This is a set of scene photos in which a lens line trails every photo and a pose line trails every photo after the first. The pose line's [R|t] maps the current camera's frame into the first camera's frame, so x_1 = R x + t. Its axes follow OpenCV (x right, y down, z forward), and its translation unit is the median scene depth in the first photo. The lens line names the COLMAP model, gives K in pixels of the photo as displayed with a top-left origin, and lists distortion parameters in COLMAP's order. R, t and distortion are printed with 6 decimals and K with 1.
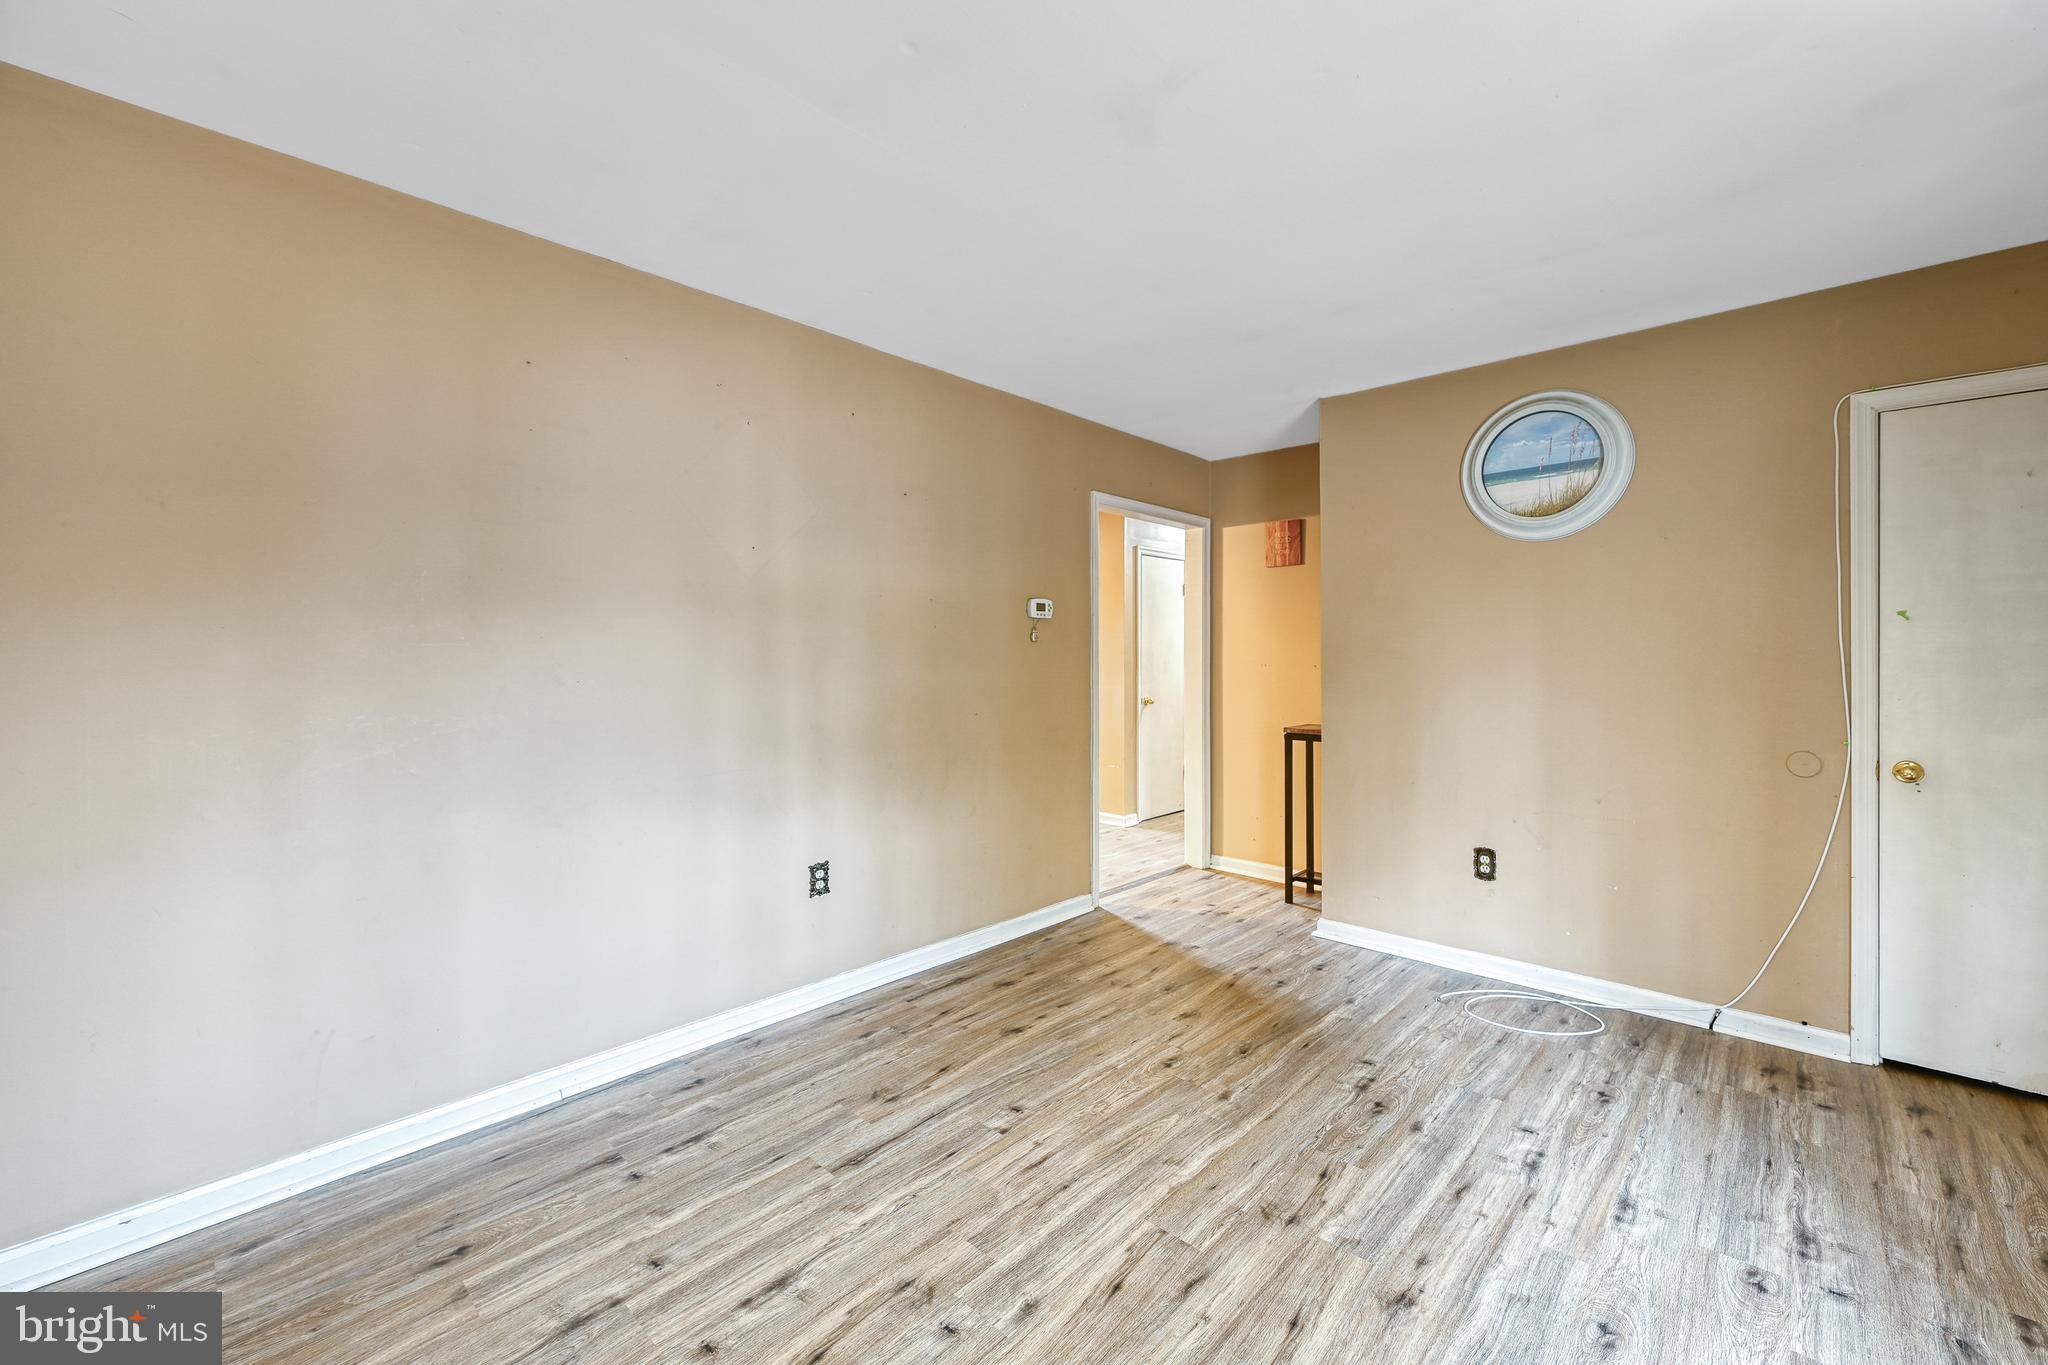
lens RADIAL K [[824.7, 0, 1017.0], [0, 824.7, 651.7], [0, 0, 1]] dist [0.000182, -0.000092]
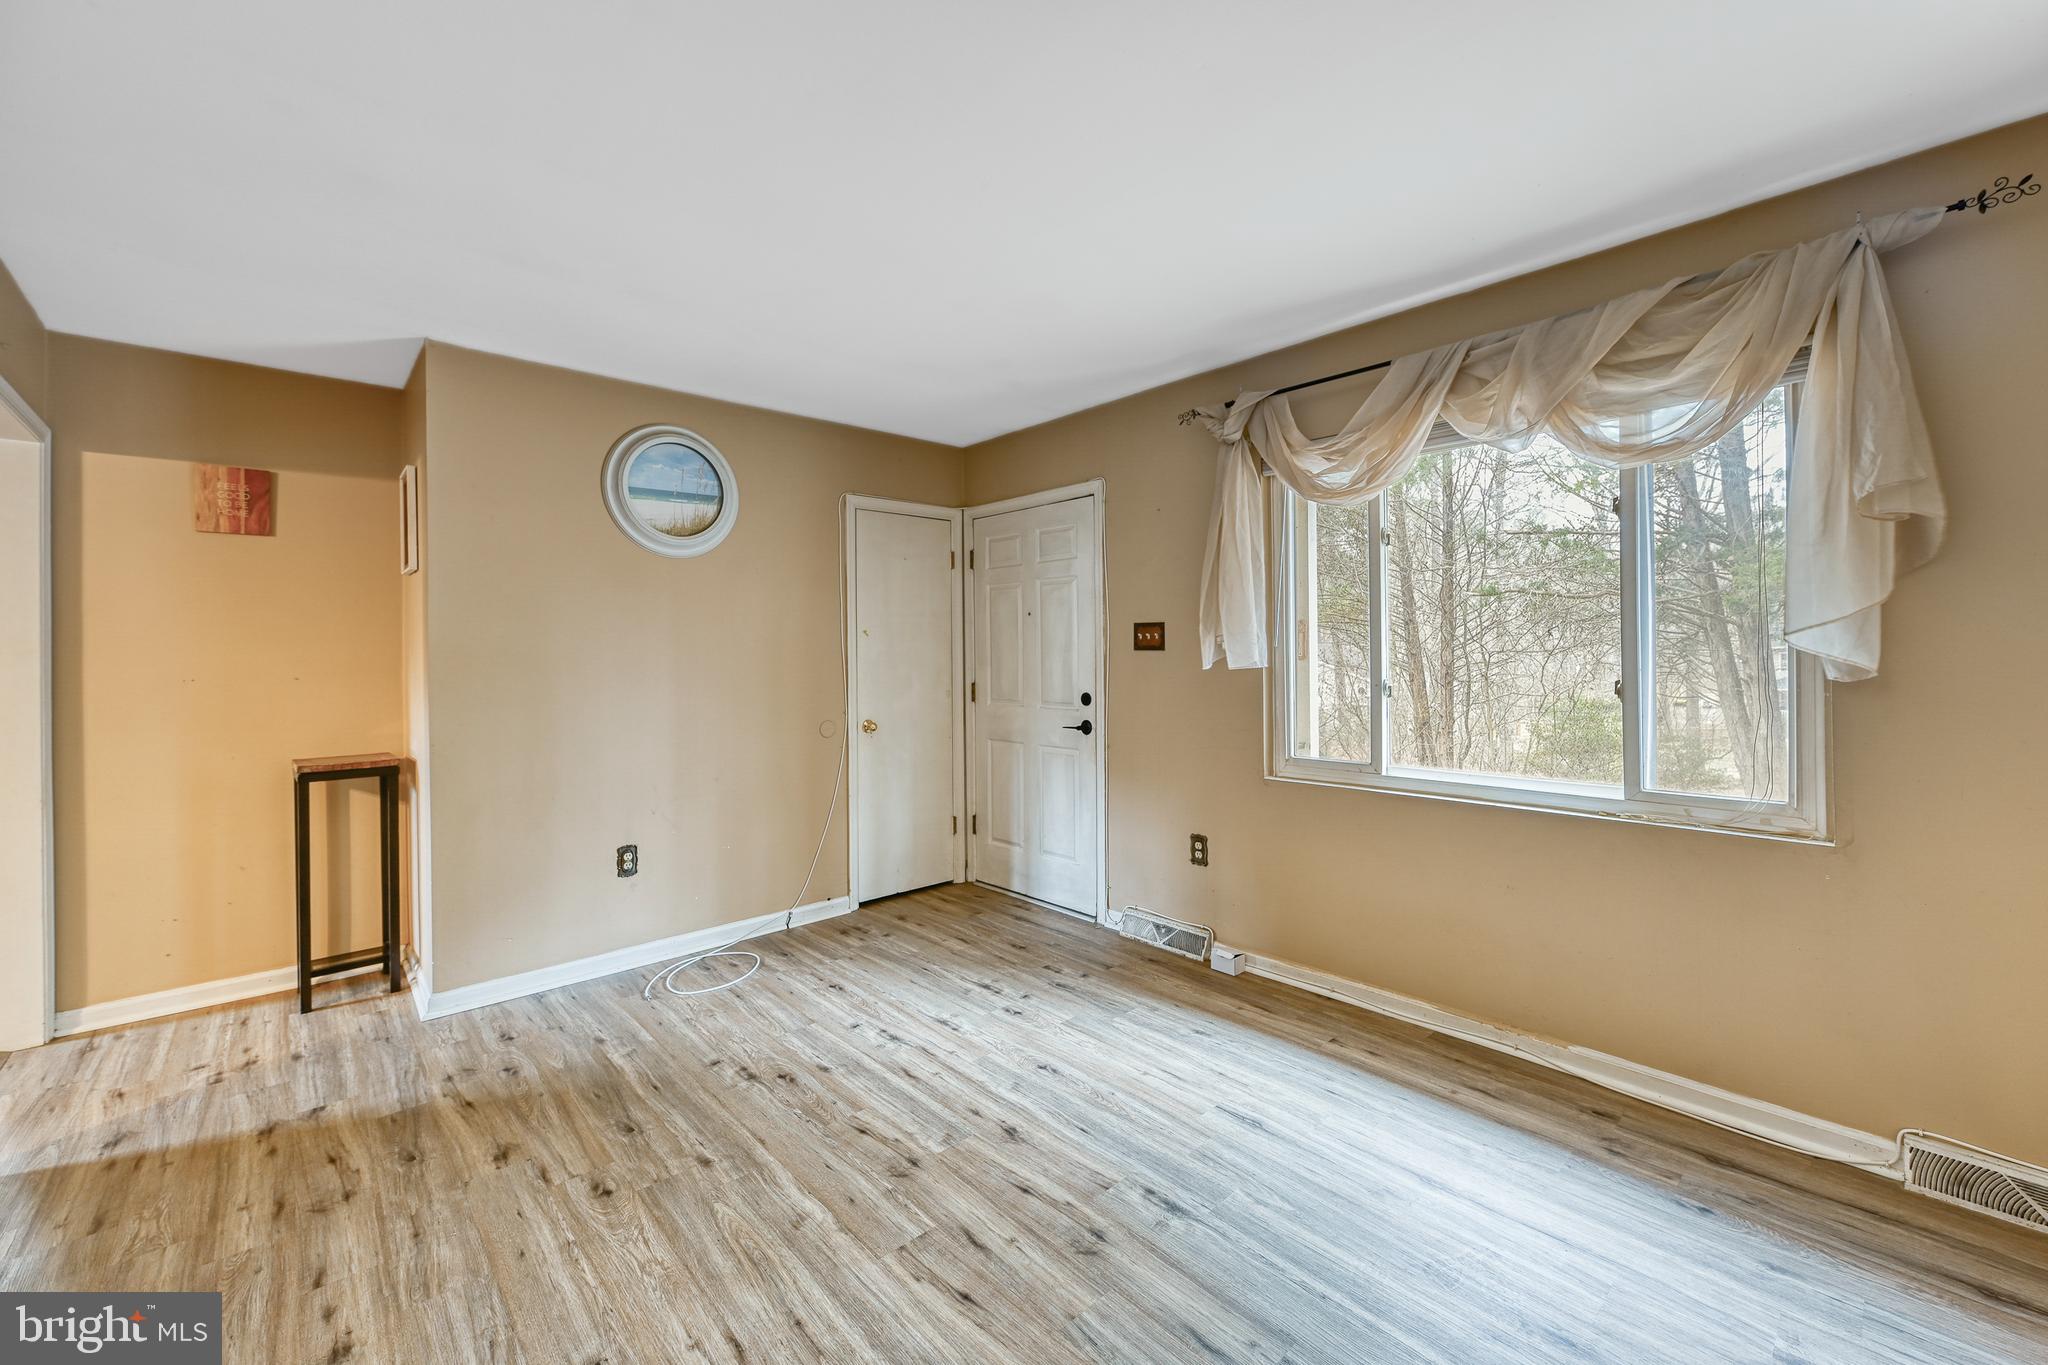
lens RADIAL K [[824.7, 0, 1017.0], [0, 824.7, 651.7], [0, 0, 1]] dist [0.000182, -0.000092]
pose [[0.075290, 0.001895, 0.997160, -0.548603], [0.007348, 0.999970, -0.002455, -0.000007], [-0.997135, 0.007511, 0.075274, 0.546317]]
